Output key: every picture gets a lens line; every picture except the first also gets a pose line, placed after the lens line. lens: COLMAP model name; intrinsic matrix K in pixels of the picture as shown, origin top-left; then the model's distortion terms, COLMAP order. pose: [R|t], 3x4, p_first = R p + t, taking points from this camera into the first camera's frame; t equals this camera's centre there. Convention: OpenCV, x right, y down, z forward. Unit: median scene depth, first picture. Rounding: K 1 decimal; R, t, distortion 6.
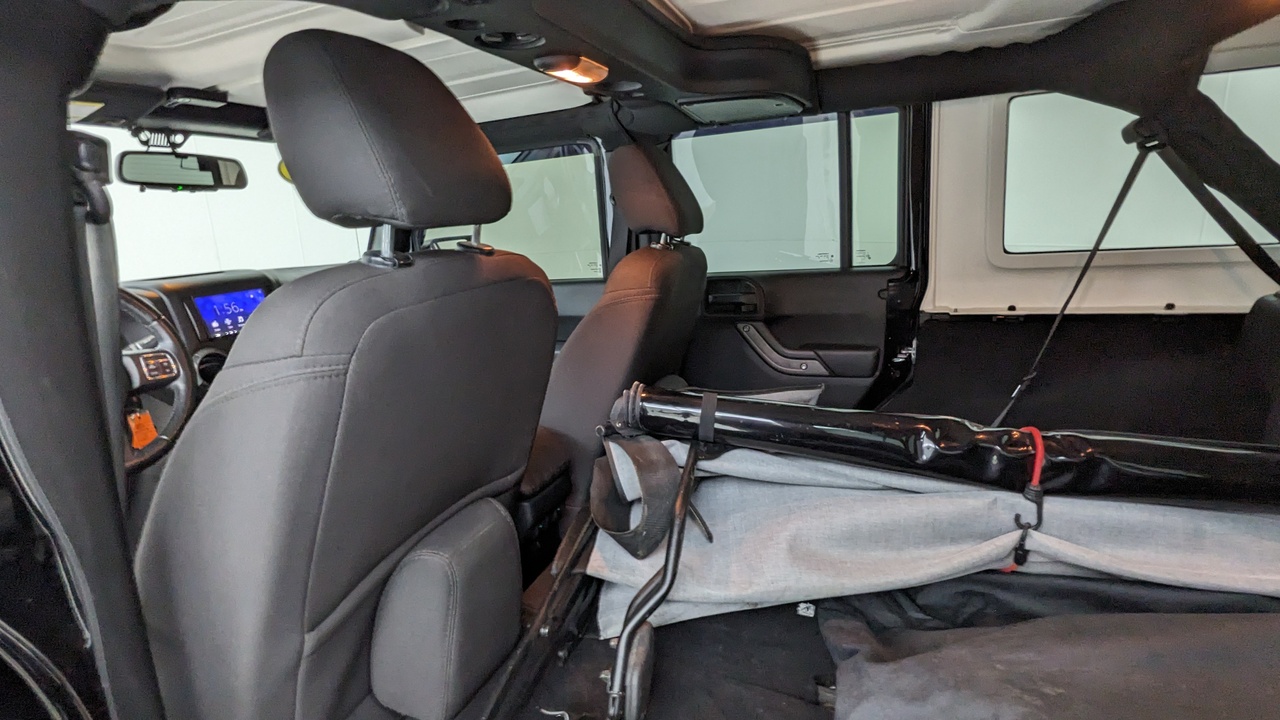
lens RADIAL K [[614.3, 0, 640.0], [0, 614.3, 360.0], [0, 0, 1]] dist [0.000132, -0.000005]
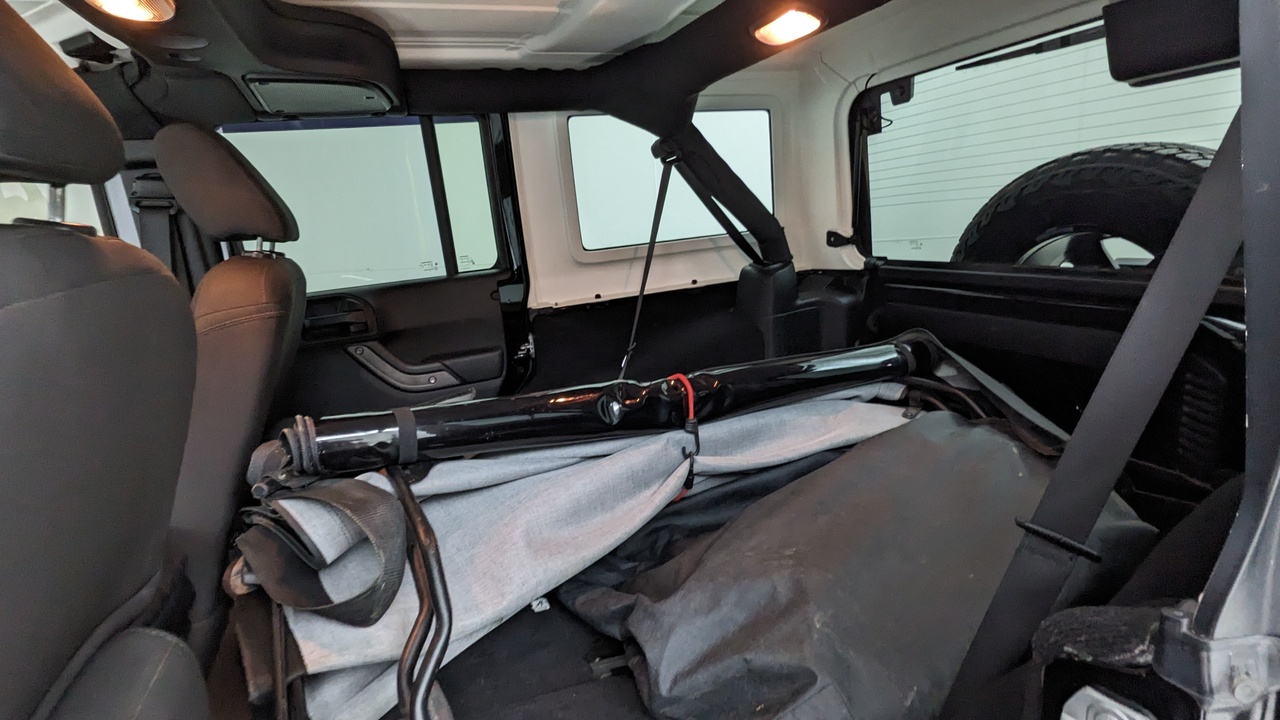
lens RADIAL K [[615.0, 0, 640.0], [0, 615.0, 360.0], [0, 0, 1]] dist [0.000810, -0.000217]
pose [[0.725141, -0.162256, 0.669211, -0.201951], [0.199616, 0.979644, 0.021225, 0.036801], [-0.659033, 0.118194, 0.742769, 0.125495]]
